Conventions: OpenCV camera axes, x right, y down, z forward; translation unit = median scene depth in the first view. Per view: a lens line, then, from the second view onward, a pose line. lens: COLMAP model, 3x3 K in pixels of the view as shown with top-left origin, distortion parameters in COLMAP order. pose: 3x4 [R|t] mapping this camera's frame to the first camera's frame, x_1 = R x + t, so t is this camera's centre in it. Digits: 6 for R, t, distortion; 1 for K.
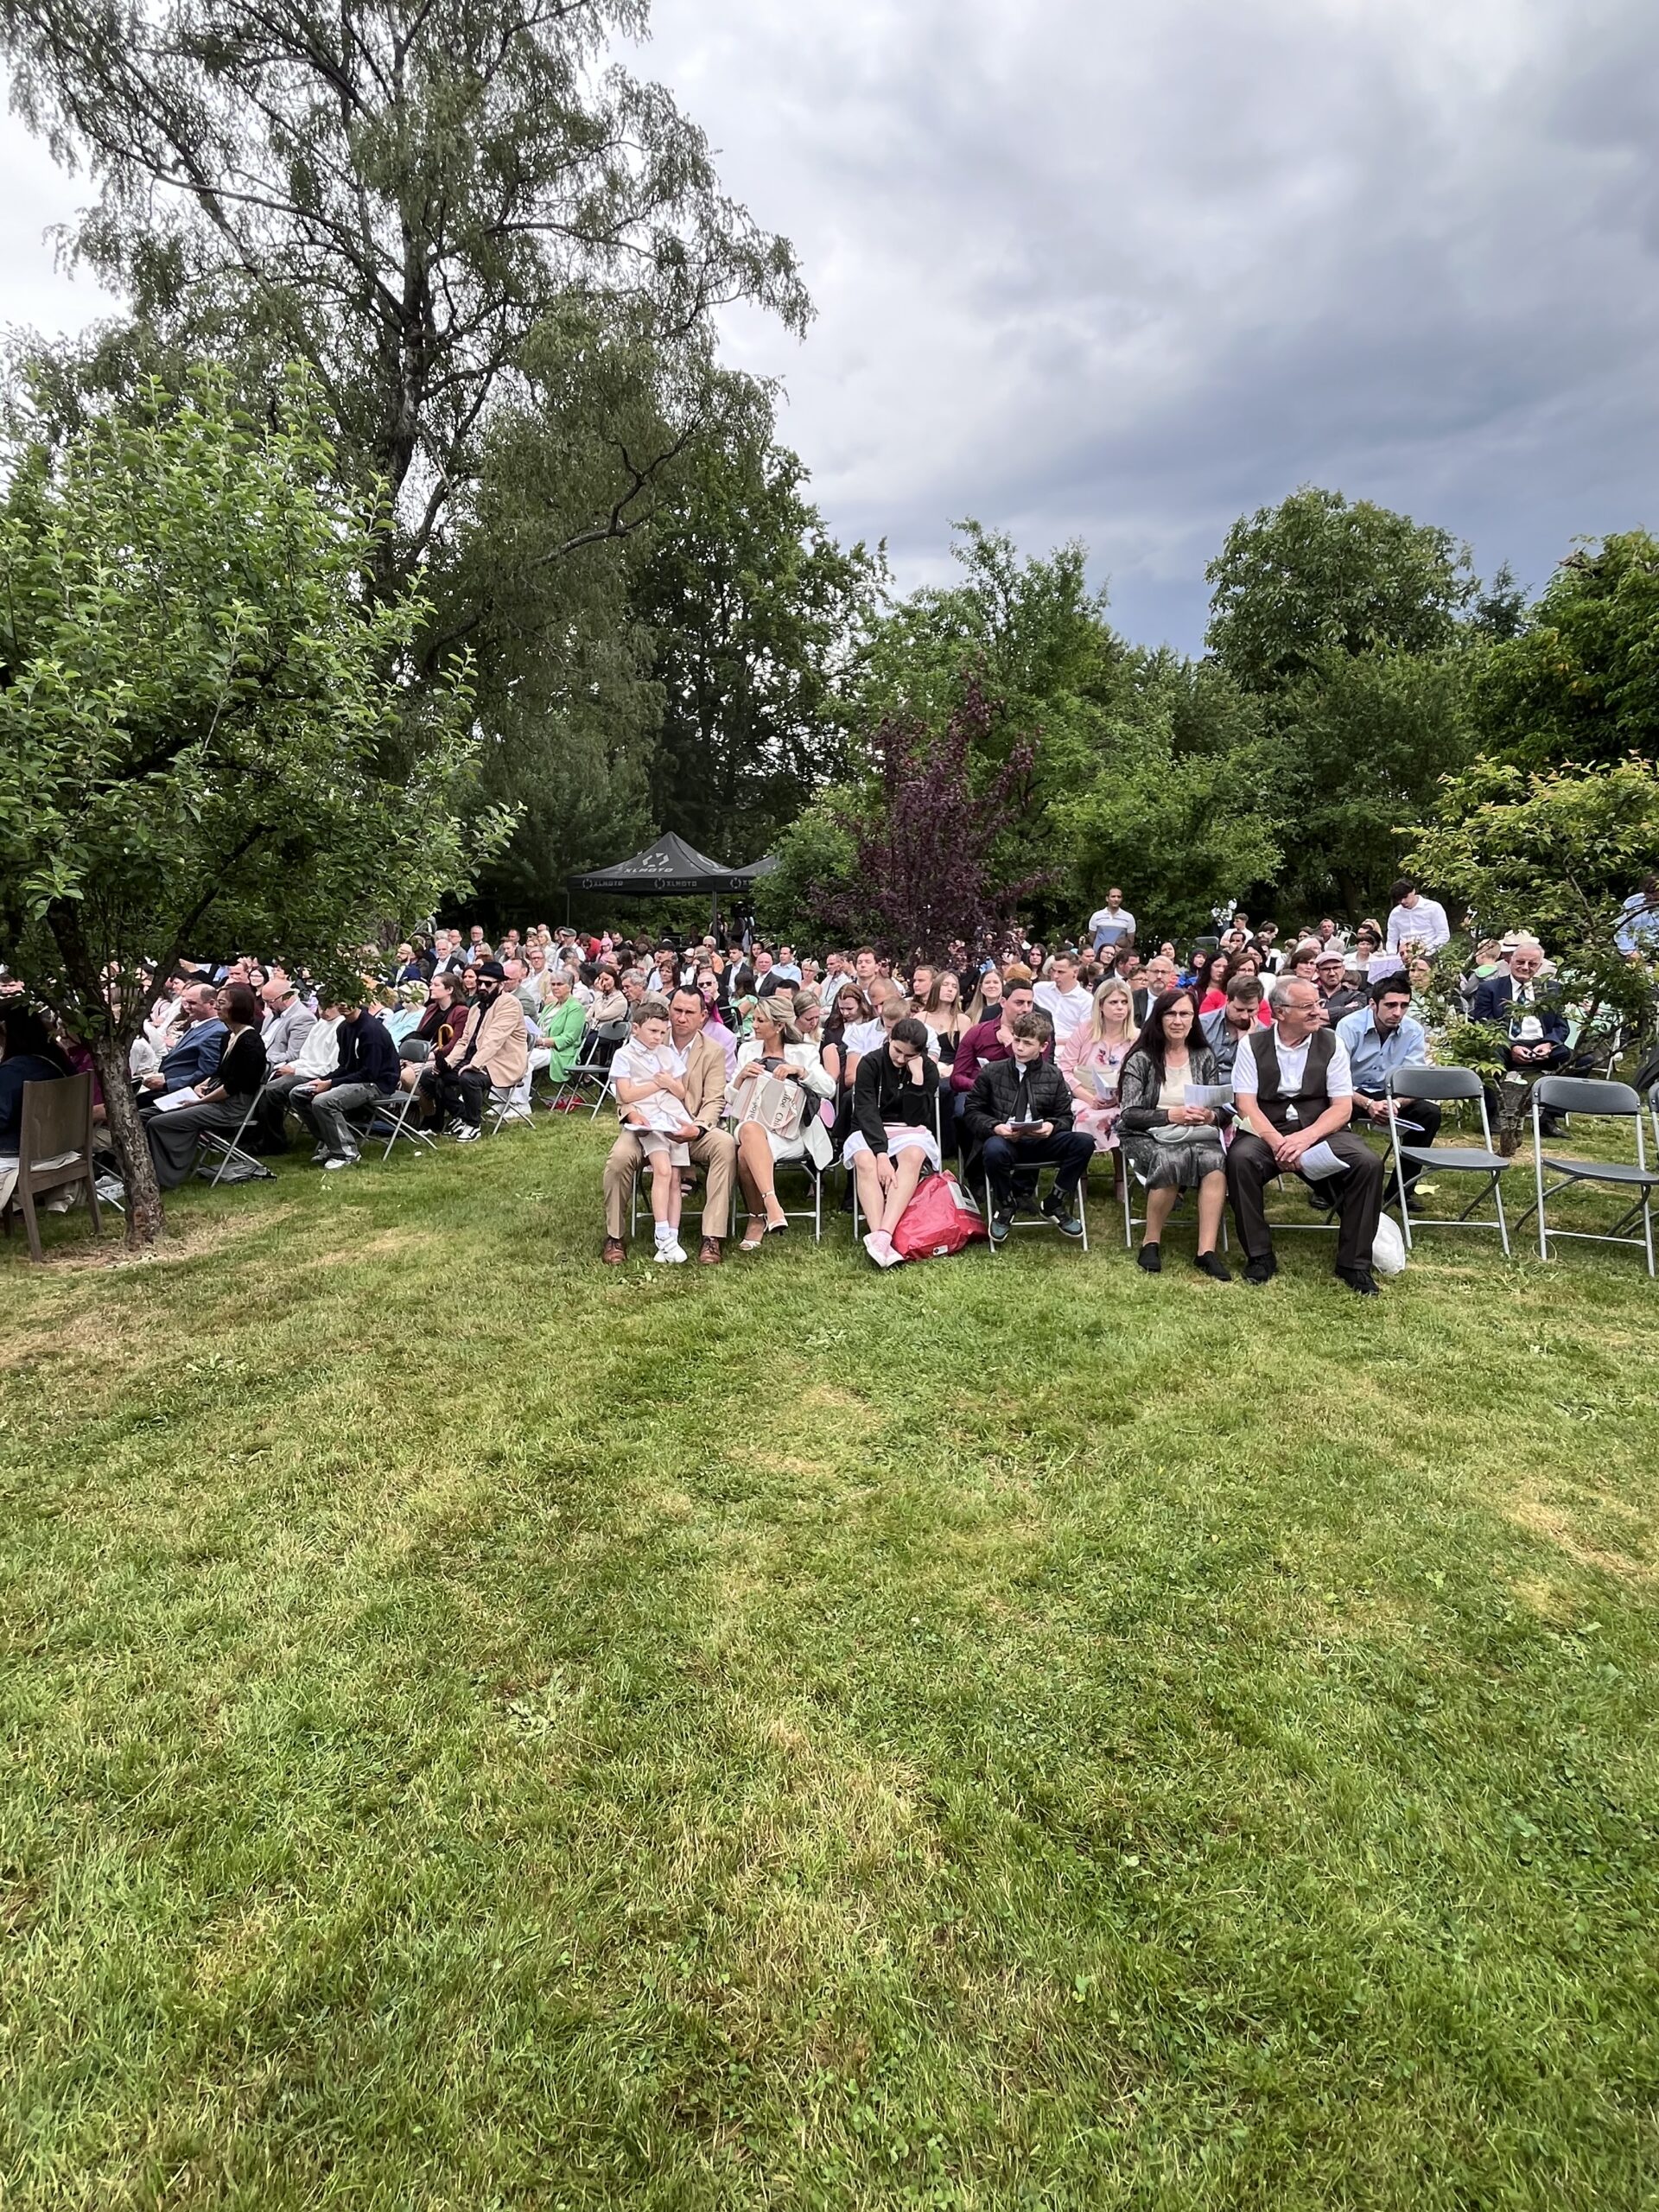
lens RADIAL K [[1037.6, 0, 828.7], [0, 1037.6, 1102.3], [0, 0, 1]] dist [-0.005249, 0.000196]
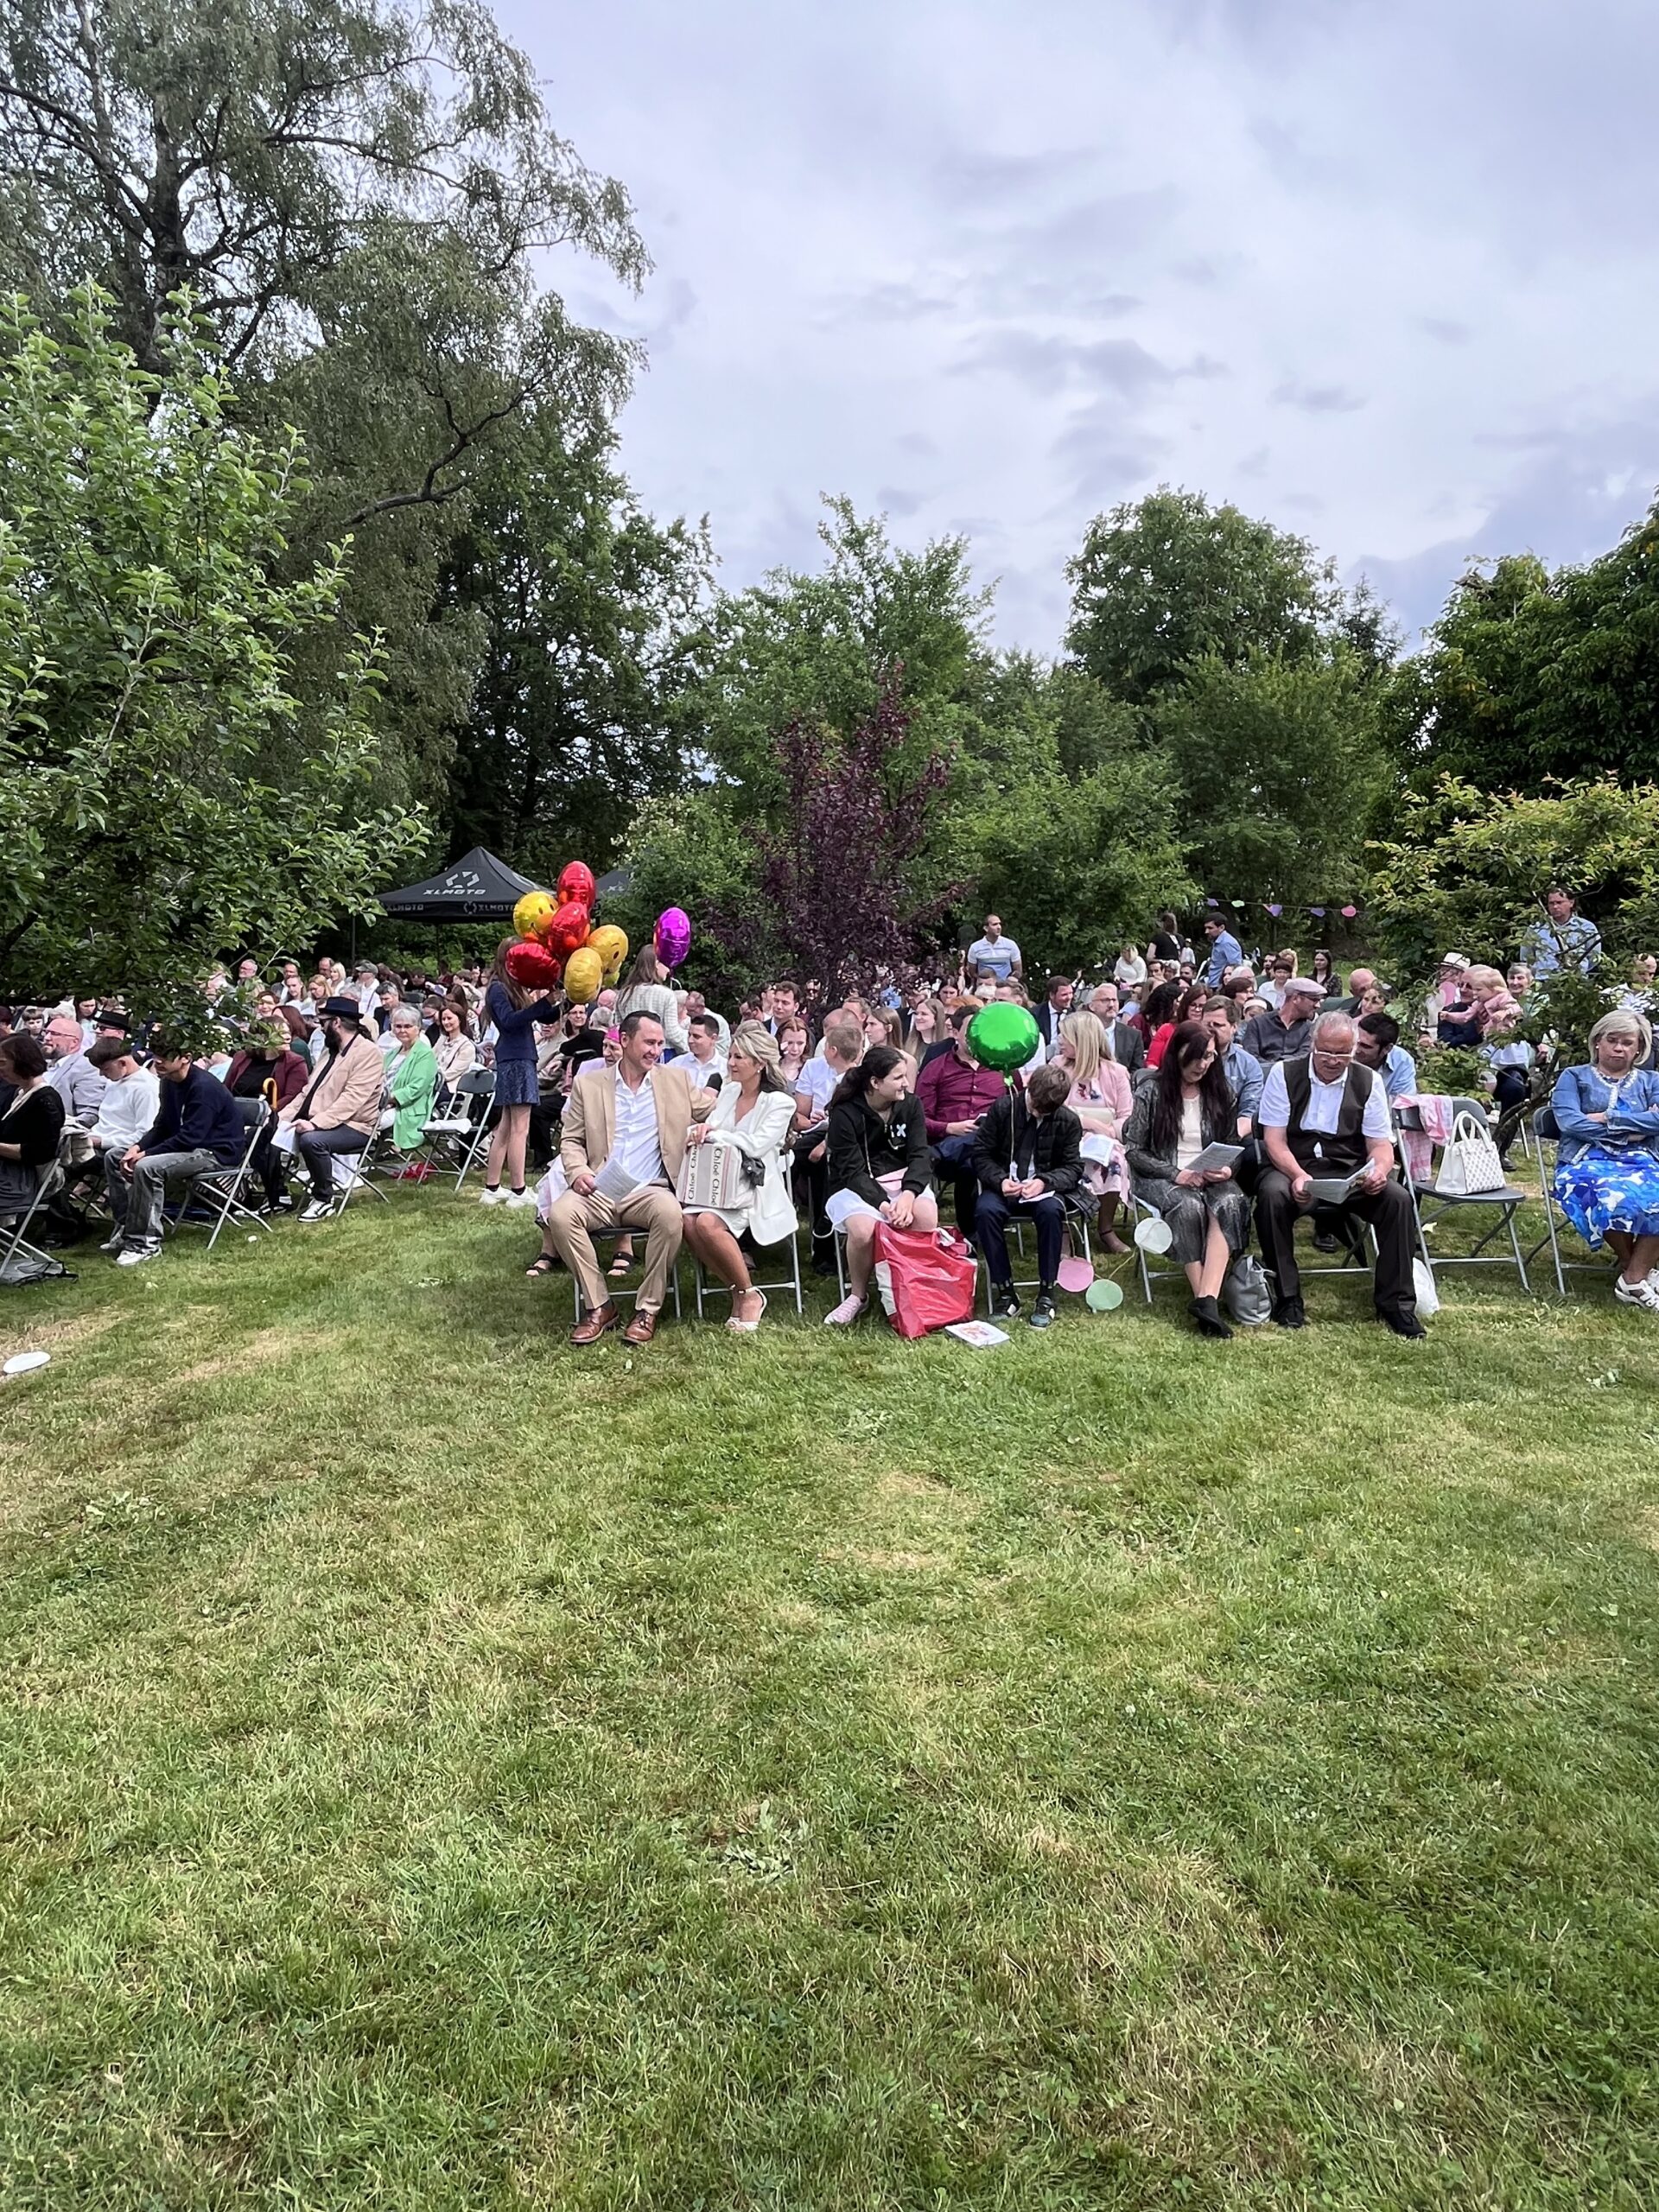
lens RADIAL K [[1230.9, 0, 829.4], [0, 1230.9, 1106.3], [0, 0, 1]] dist [-0.028131, 0.010498]
pose [[0.985126, -0.027711, 0.169587, -0.097736], [0.035999, 0.998293, -0.045993, 0.005697], [-0.168023, 0.051414, 0.984441, -0.011555]]
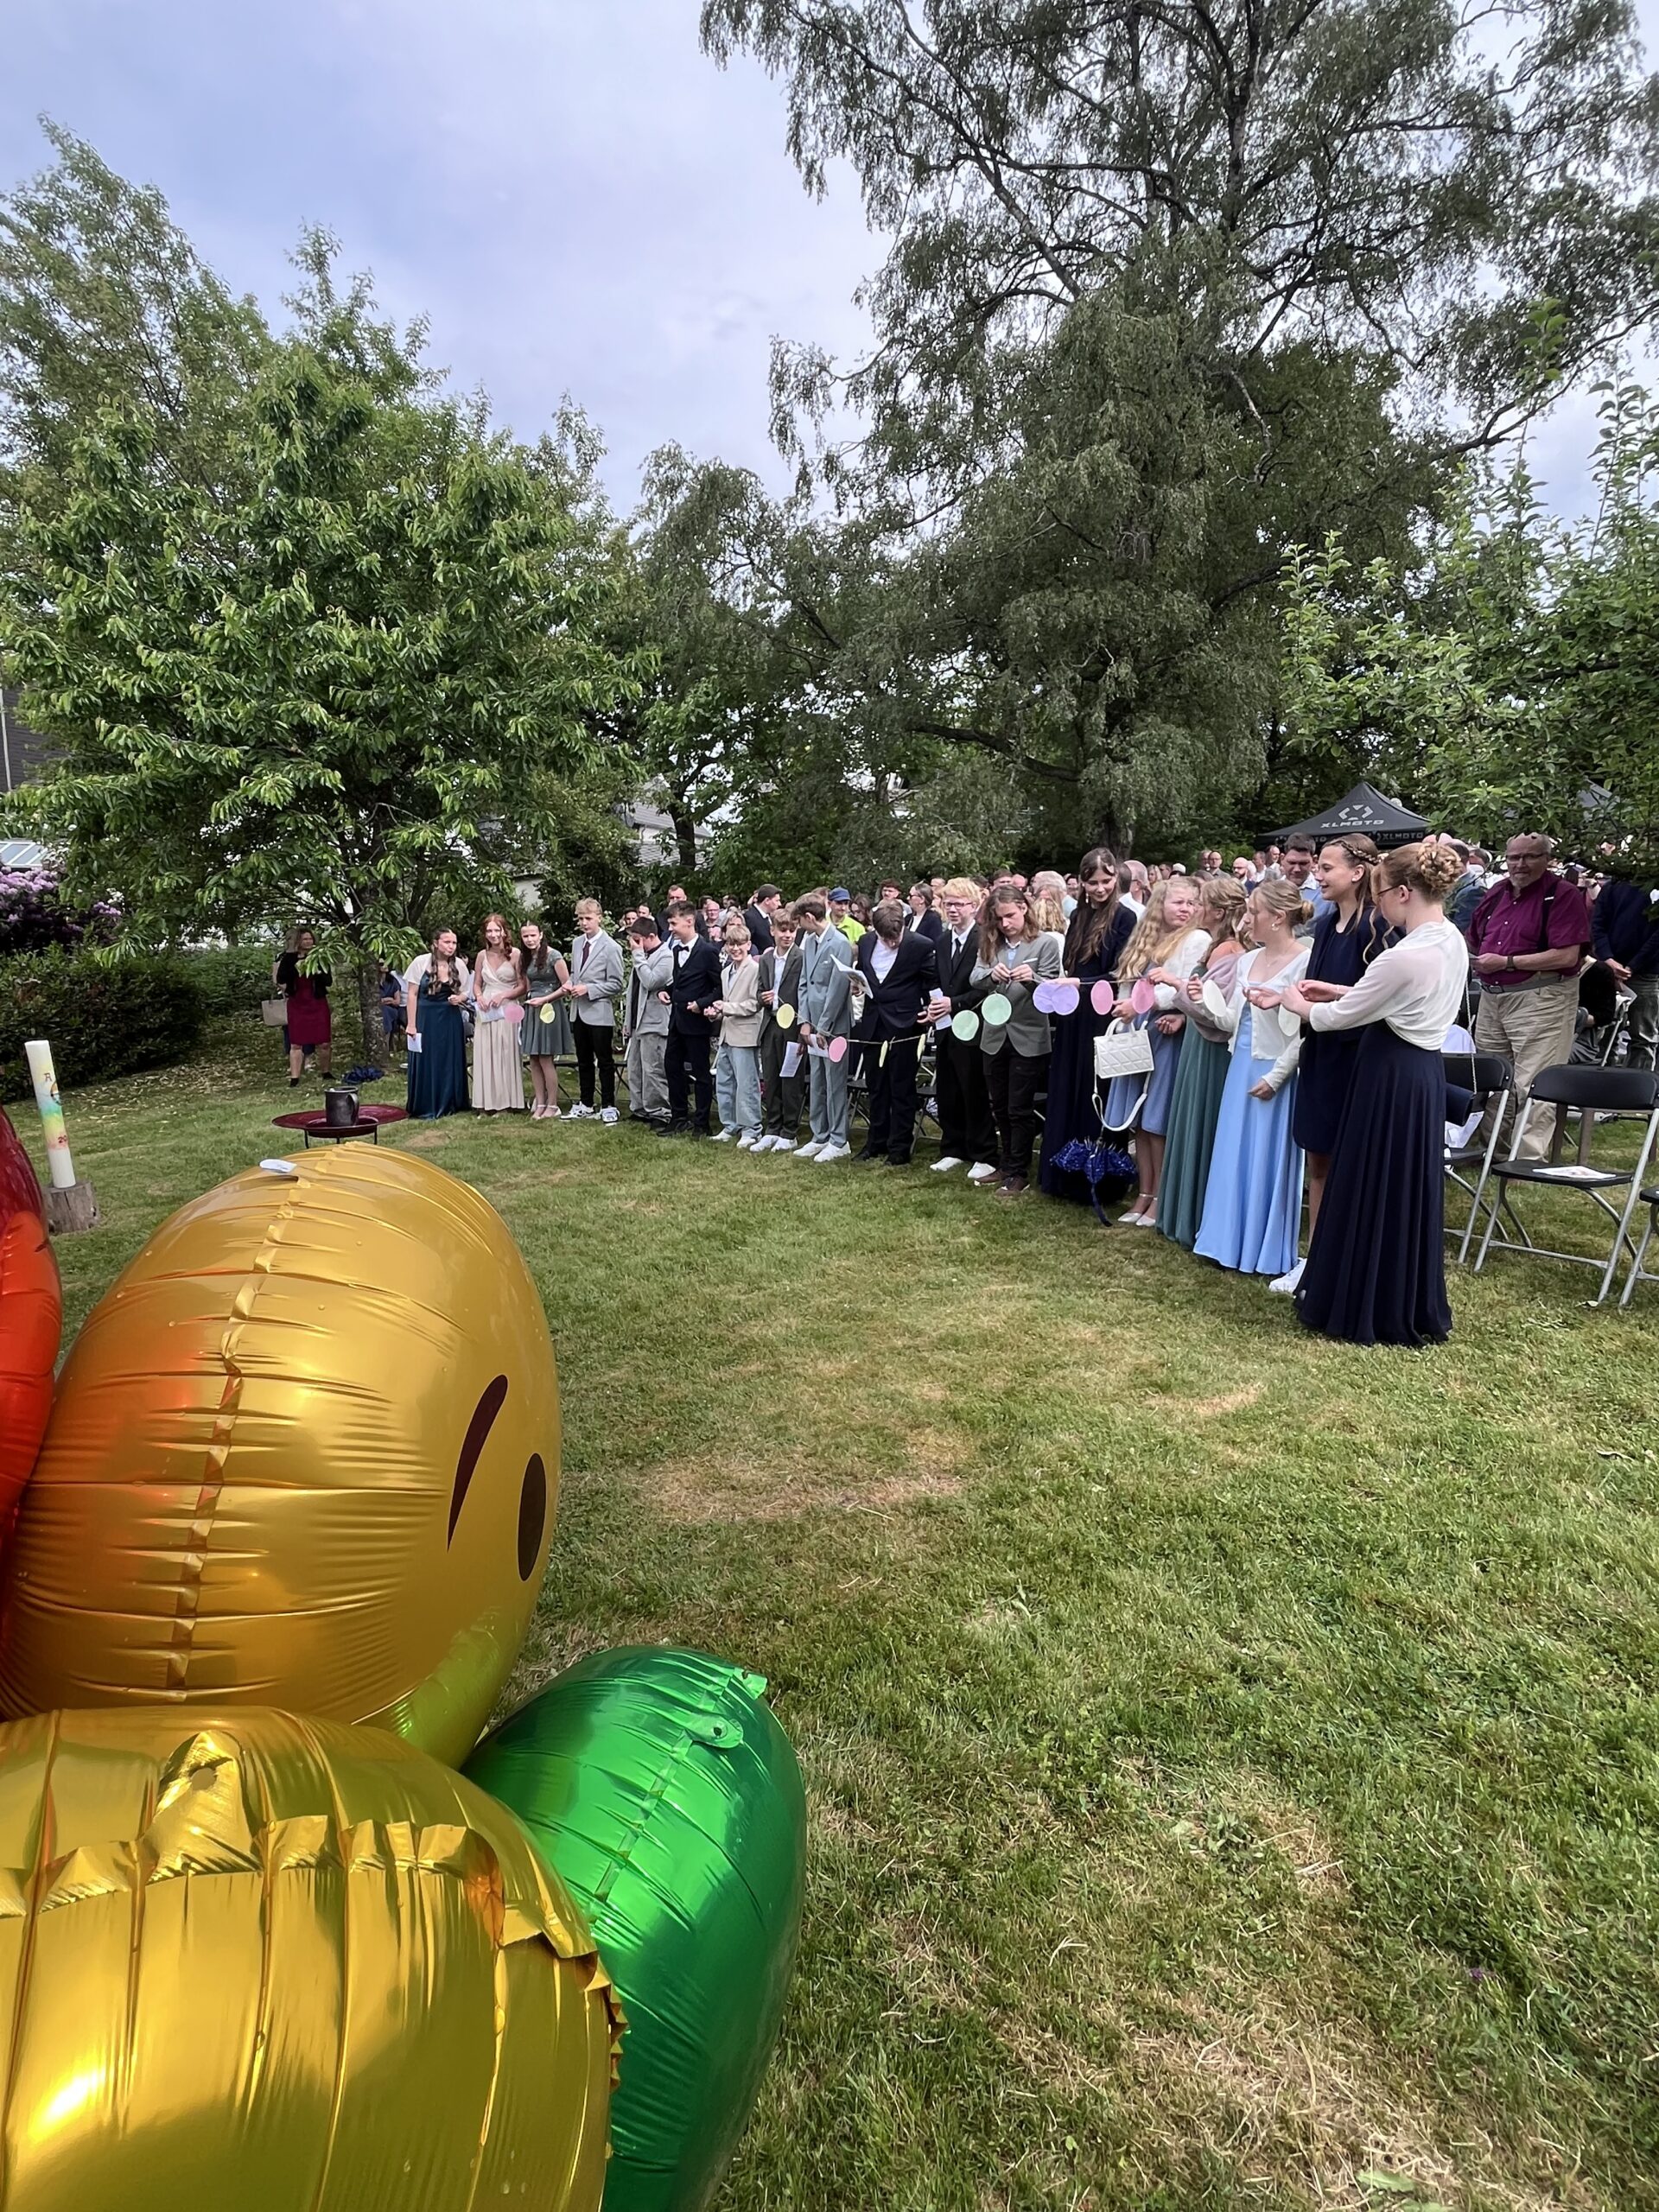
lens RADIAL K [[1076.7, 0, 828.9], [0, 1076.7, 1096.3], [0, 0, 1]] dist [-0.003224, -0.000758]
pose [[0.949596, 0.026198, -0.312380, -0.616241], [-0.024631, 0.999656, 0.008962, 0.040059], [0.312507, -0.000816, 0.949915, -0.105356]]
